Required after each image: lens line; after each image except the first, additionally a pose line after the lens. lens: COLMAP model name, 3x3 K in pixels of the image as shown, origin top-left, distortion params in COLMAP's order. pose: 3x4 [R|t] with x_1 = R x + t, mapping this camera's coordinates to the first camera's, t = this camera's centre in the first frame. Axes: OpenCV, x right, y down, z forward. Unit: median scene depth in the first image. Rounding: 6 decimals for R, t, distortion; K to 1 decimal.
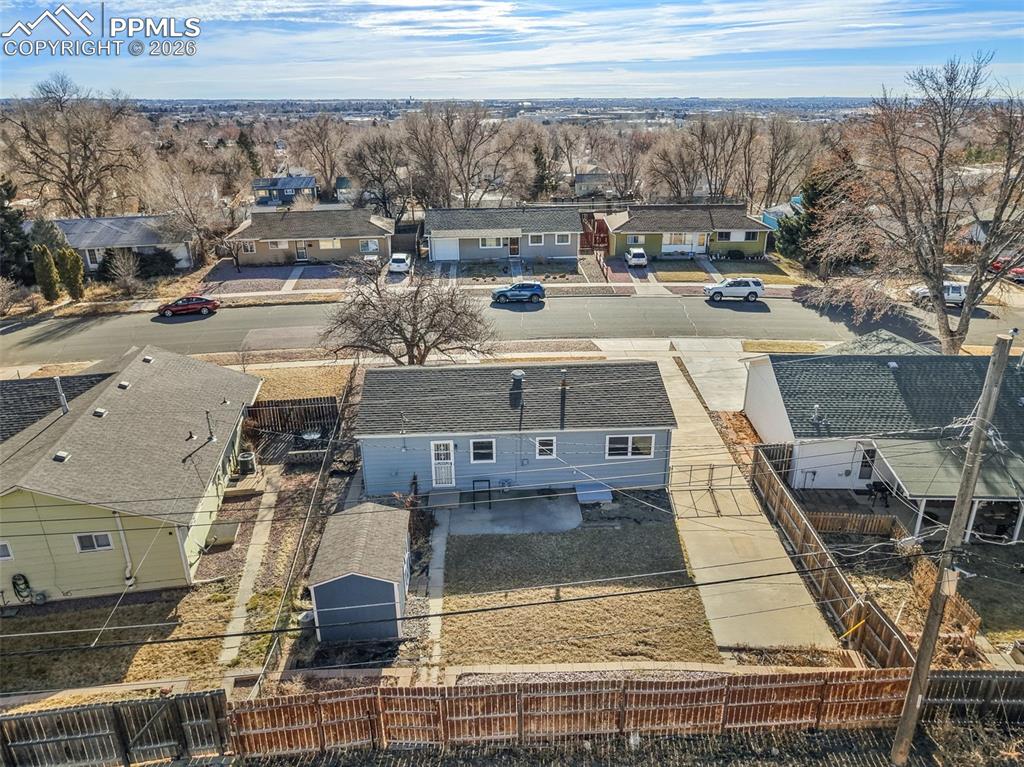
lens RADIAL K [[727.9, 0, 512.0], [0, 727.9, 383.5], [0, 0, 1]] dist [0.028009, -0.036952]
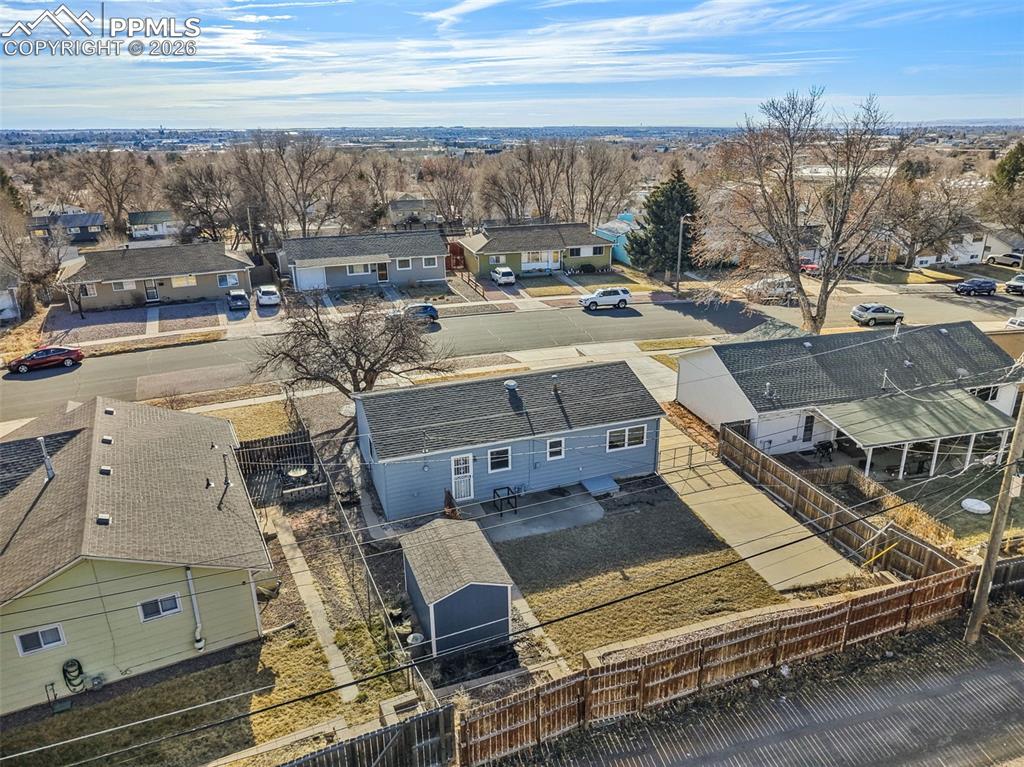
lens RADIAL K [[727.9, 0, 512.0], [0, 727.9, 383.5], [0, 0, 1]] dist [0.028009, -0.036952]
pose [[0.952823, -0.102072, 0.285849, -0.224574], [0.112235, 0.993493, -0.019352, 0.005014], [-0.282013, 0.050522, 0.958079, -0.002120]]
